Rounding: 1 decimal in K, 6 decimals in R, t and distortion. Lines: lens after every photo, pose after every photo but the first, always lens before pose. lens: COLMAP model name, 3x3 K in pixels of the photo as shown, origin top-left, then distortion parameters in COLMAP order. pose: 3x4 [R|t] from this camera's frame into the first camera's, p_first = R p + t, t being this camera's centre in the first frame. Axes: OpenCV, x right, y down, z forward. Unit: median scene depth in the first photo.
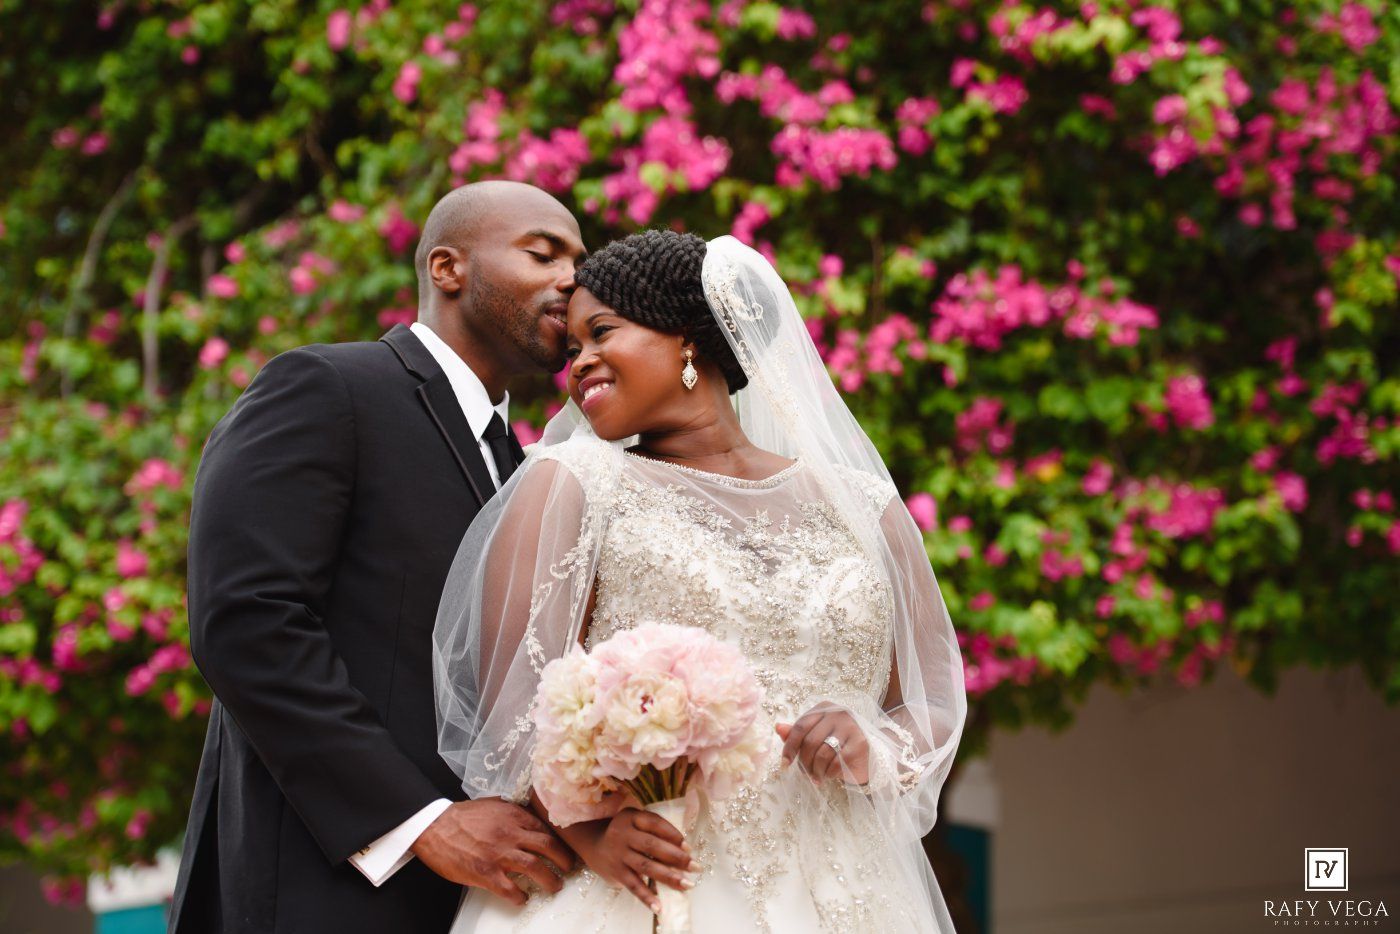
lens RADIAL K [[3589.6, 0, 700.0], [0, 3589.6, 467.0], [0, 0, 1]] dist [-0.099903, -0.493997]
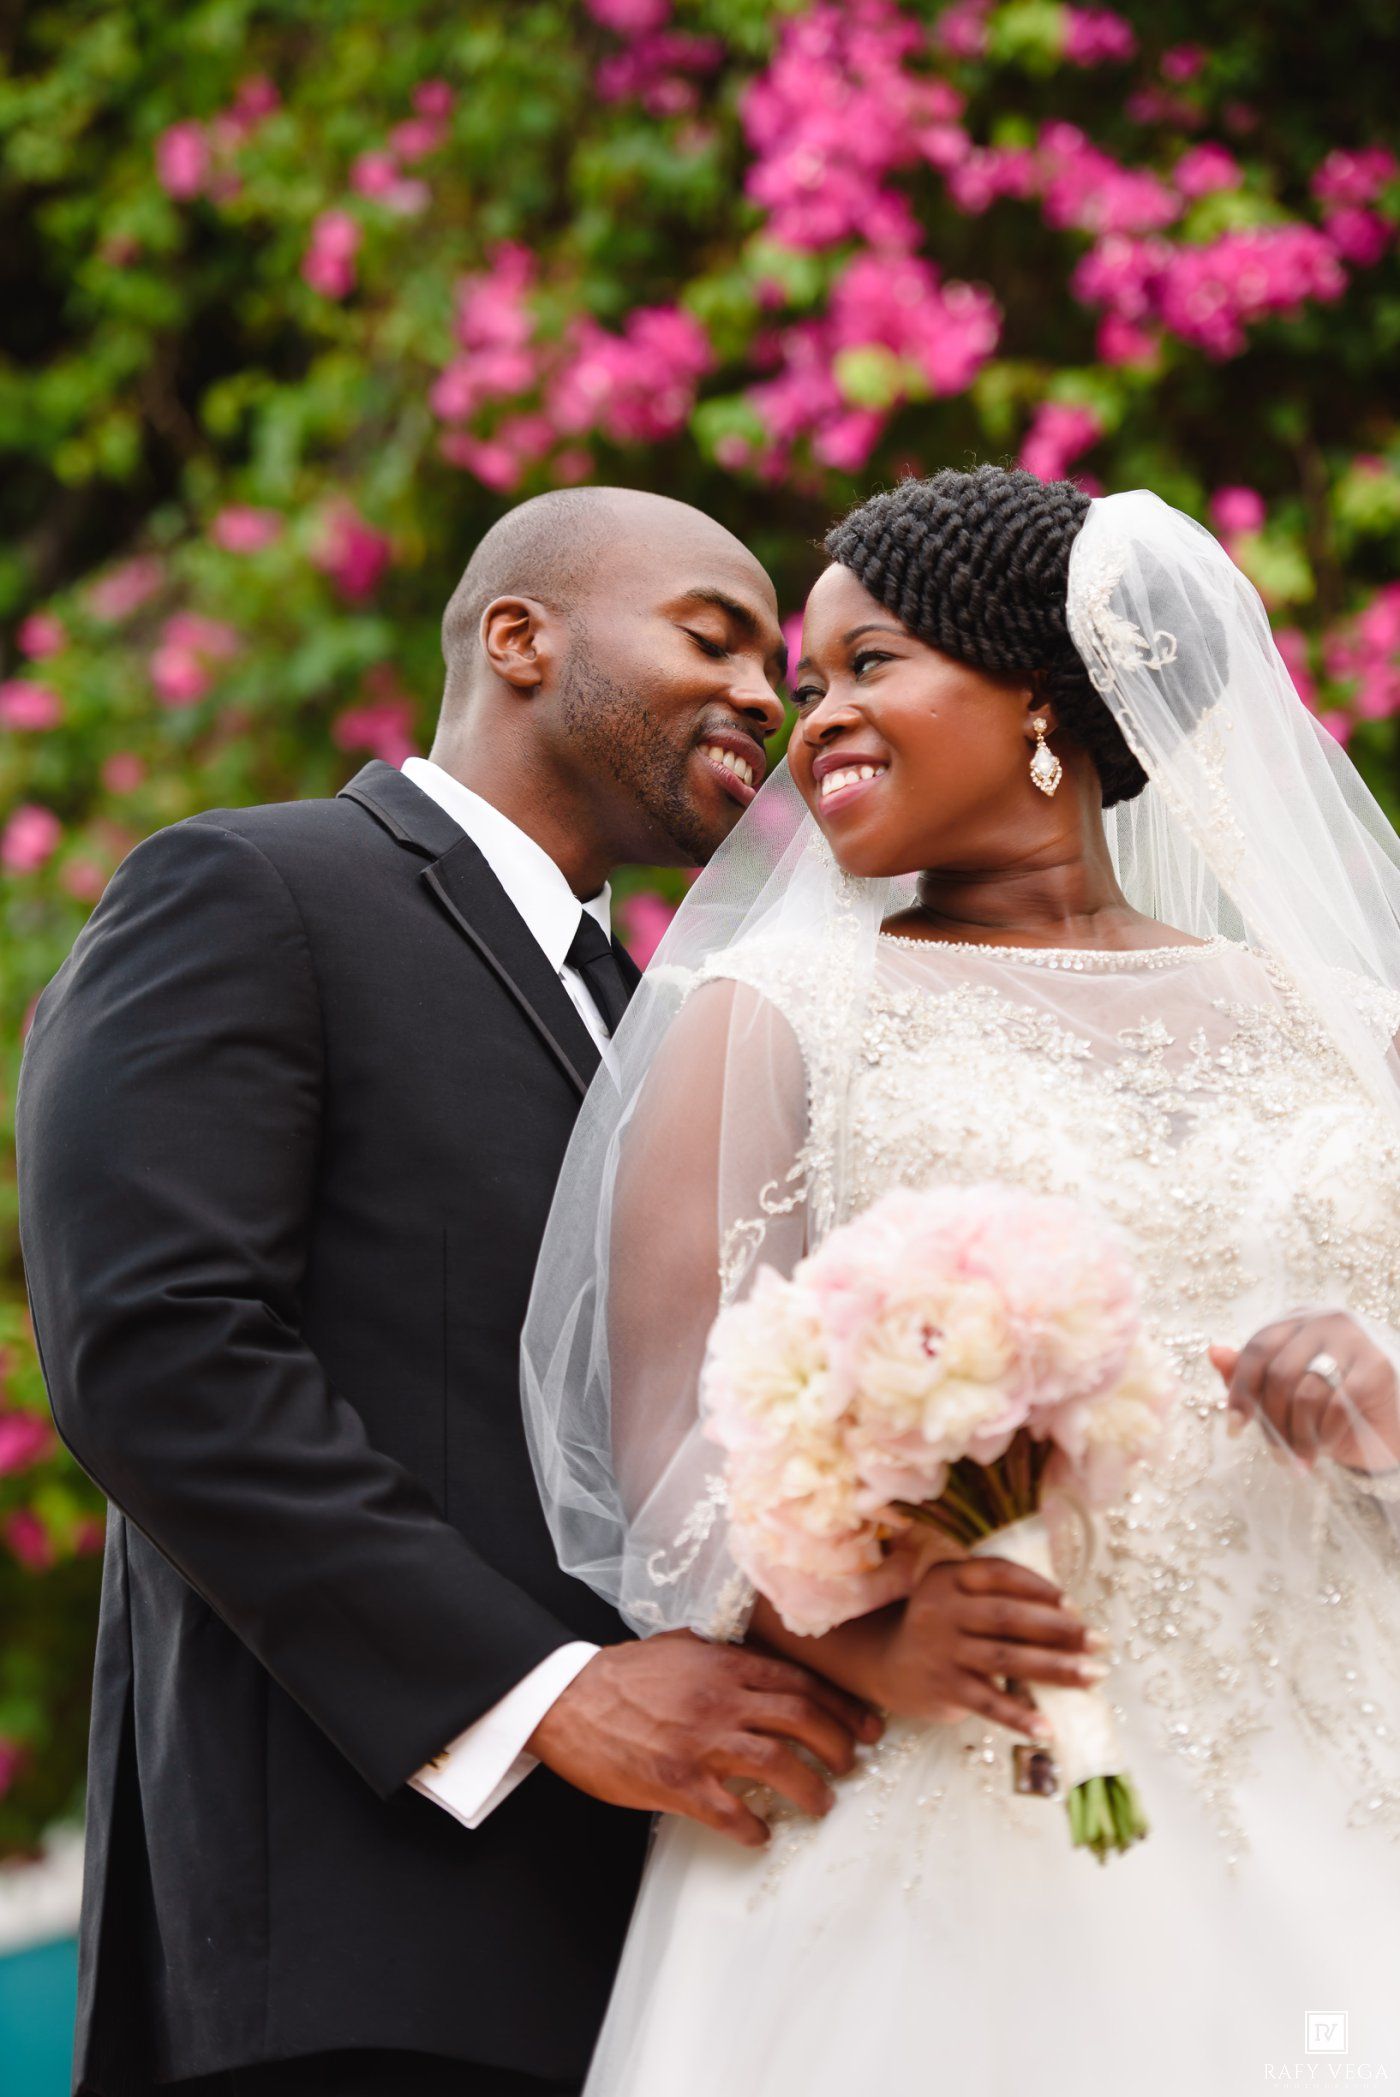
lens RADIAL K [[8746.6, 0, 700.0], [0, 8746.6, 1048.5], [0, 0, 1]] dist [0.023519, -1.590315]
pose [[0.990639, -0.126487, -0.051332, 0.017820], [0.126342, 0.991968, -0.006080, 0.016178], [0.051689, -0.000462, 0.998663, -0.215988]]
